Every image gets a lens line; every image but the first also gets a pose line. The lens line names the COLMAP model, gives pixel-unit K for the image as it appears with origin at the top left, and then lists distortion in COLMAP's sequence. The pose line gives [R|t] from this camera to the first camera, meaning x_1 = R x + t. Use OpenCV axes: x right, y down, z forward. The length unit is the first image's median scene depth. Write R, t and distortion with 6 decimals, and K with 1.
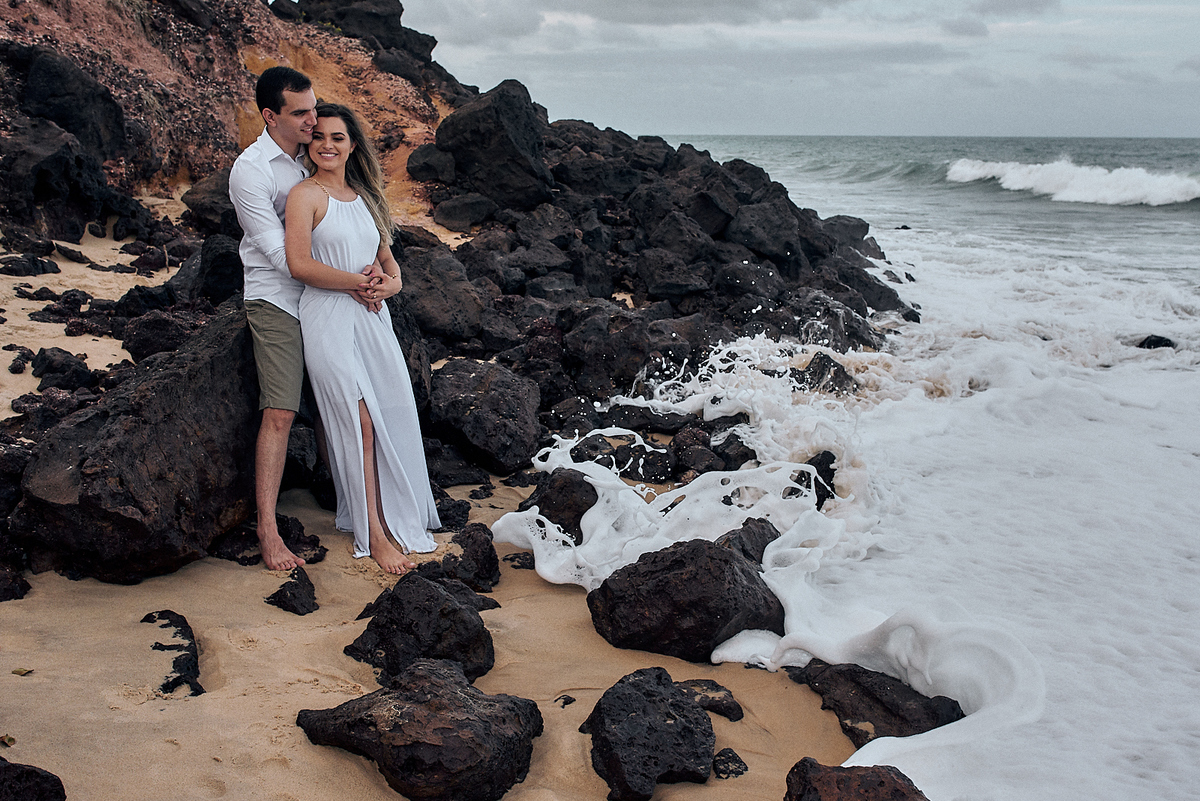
lens RADIAL K [[1199.0, 0, 600.0], [0, 1199.0, 400.5], [0, 0, 1]] dist [-0.008466, -0.007425]
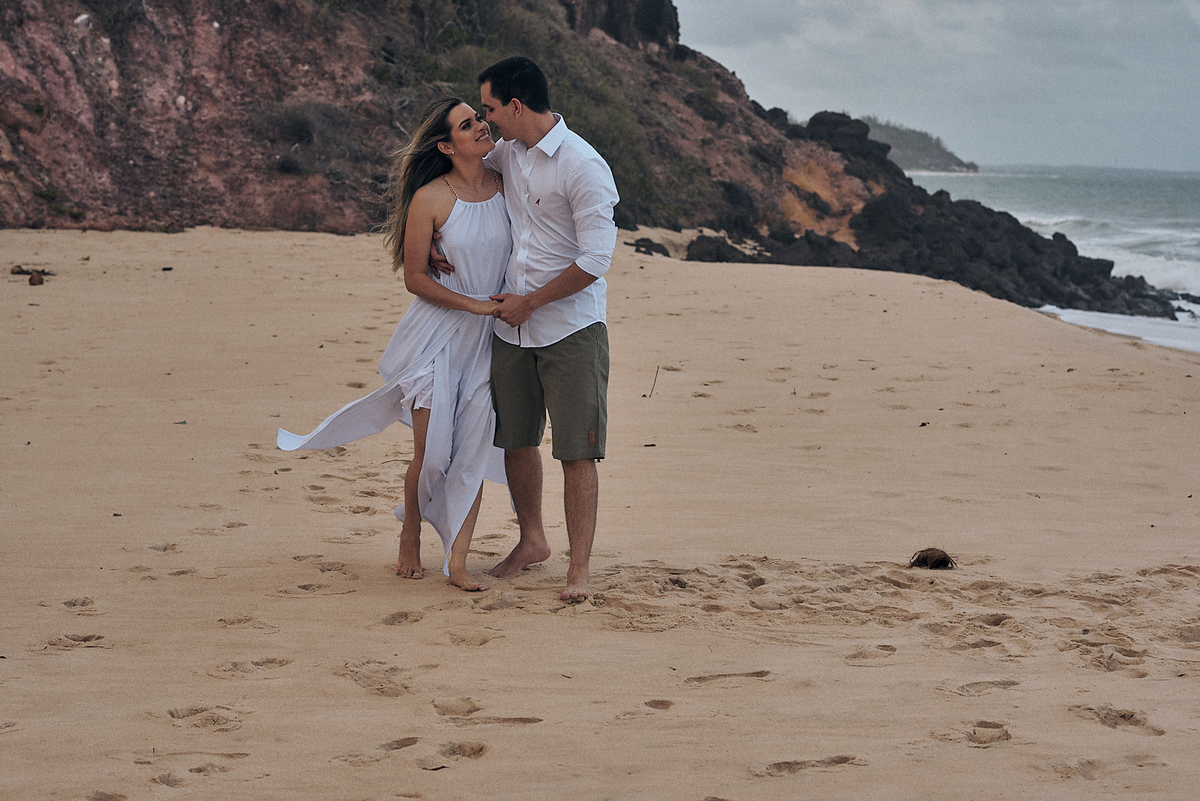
lens RADIAL K [[2940.9, 0, 600.0], [0, 2940.9, 400.5], [0, 0, 1]] dist [0.025971, 0.099015]
pose [[0.955913, 0.045938, -0.290035, 0.901130], [-0.086114, 0.988117, -0.127315, 0.785878], [0.280740, 0.146678, 0.948510, -3.868554]]
